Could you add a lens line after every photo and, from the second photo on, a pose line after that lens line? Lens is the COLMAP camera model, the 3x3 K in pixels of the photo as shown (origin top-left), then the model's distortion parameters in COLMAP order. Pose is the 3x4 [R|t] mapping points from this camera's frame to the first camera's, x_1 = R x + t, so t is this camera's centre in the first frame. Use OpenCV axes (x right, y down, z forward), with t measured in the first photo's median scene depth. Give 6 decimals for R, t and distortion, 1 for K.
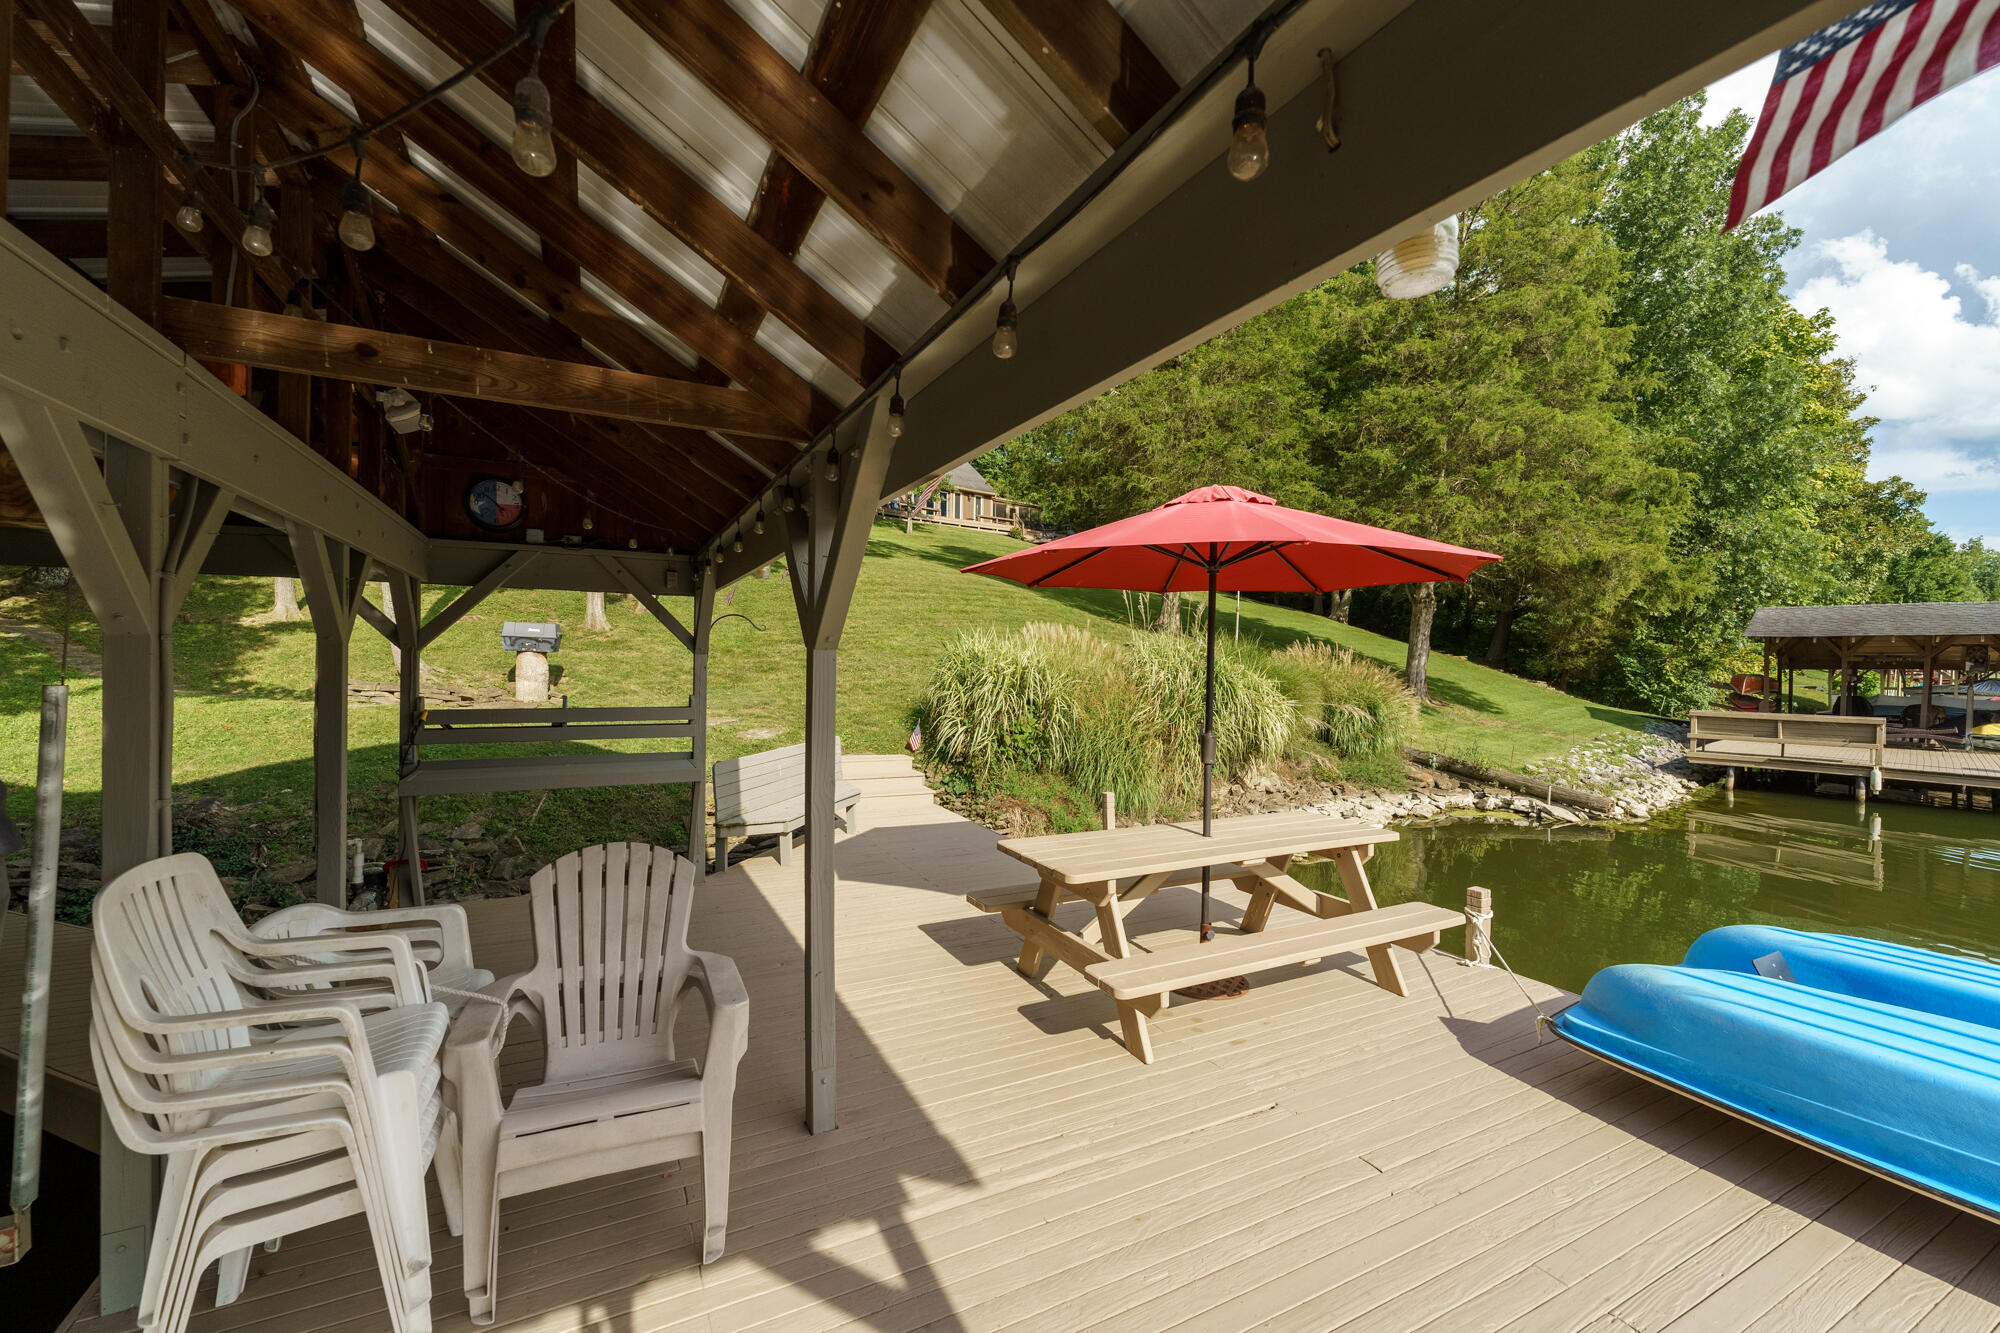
lens RADIAL K [[810.1, 0, 1002.1], [0, 810.1, 664.6], [0, 0, 1]] dist [-0.001785, 0.000006]
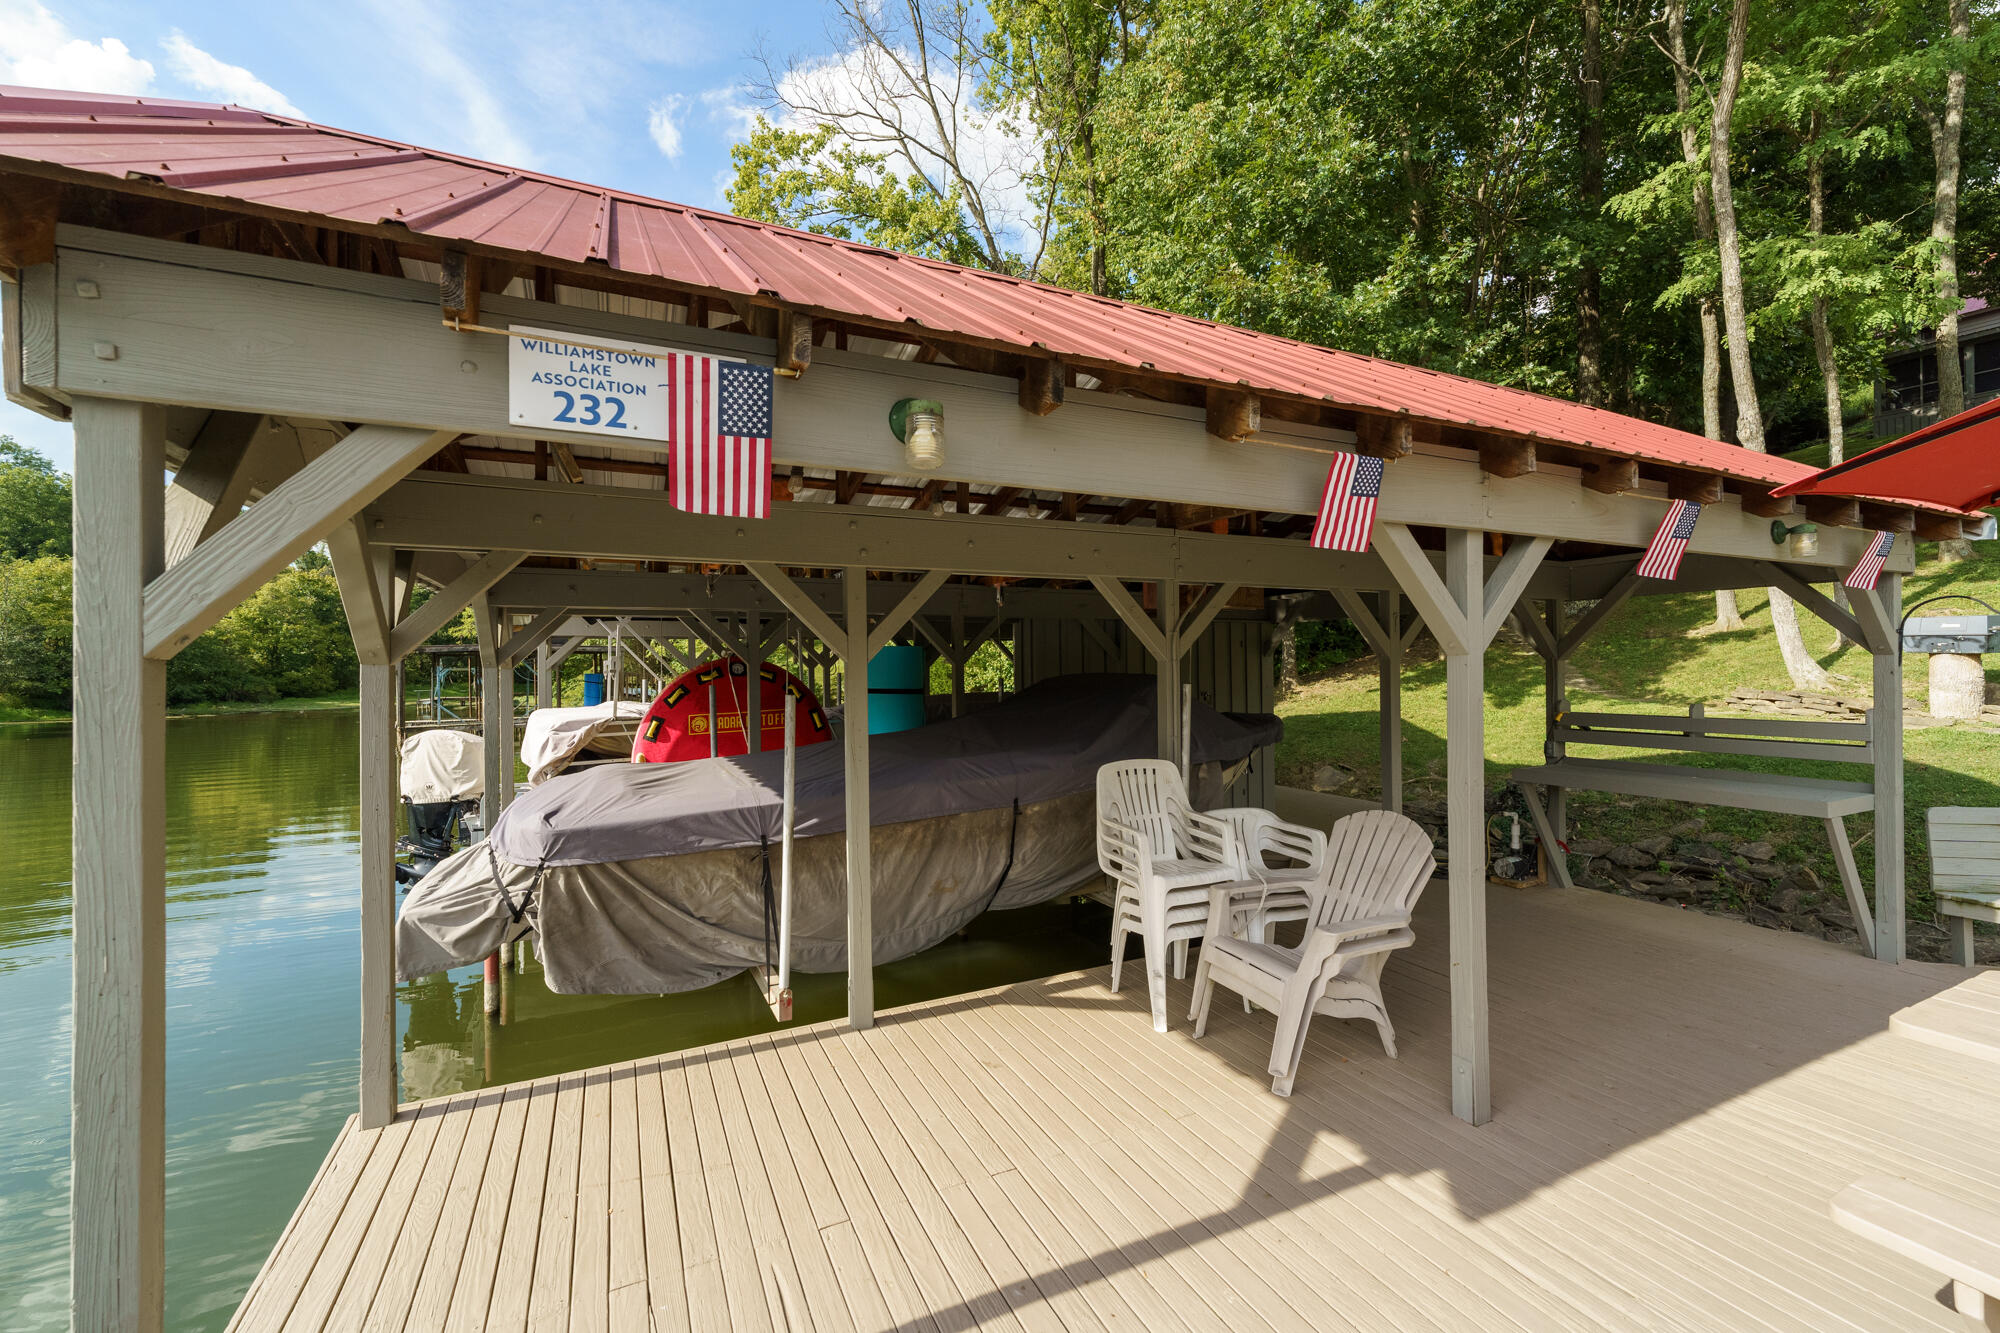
lens RADIAL K [[810.1, 0, 999.6], [0, 810.1, 668.3], [0, 0, 1]] dist [-0.001785, 0.000006]
pose [[-0.034422, -0.013320, -0.999319, 0.737539], [0.007652, 0.999878, -0.013591, 0.005086], [0.999378, -0.008114, -0.034316, 0.384993]]
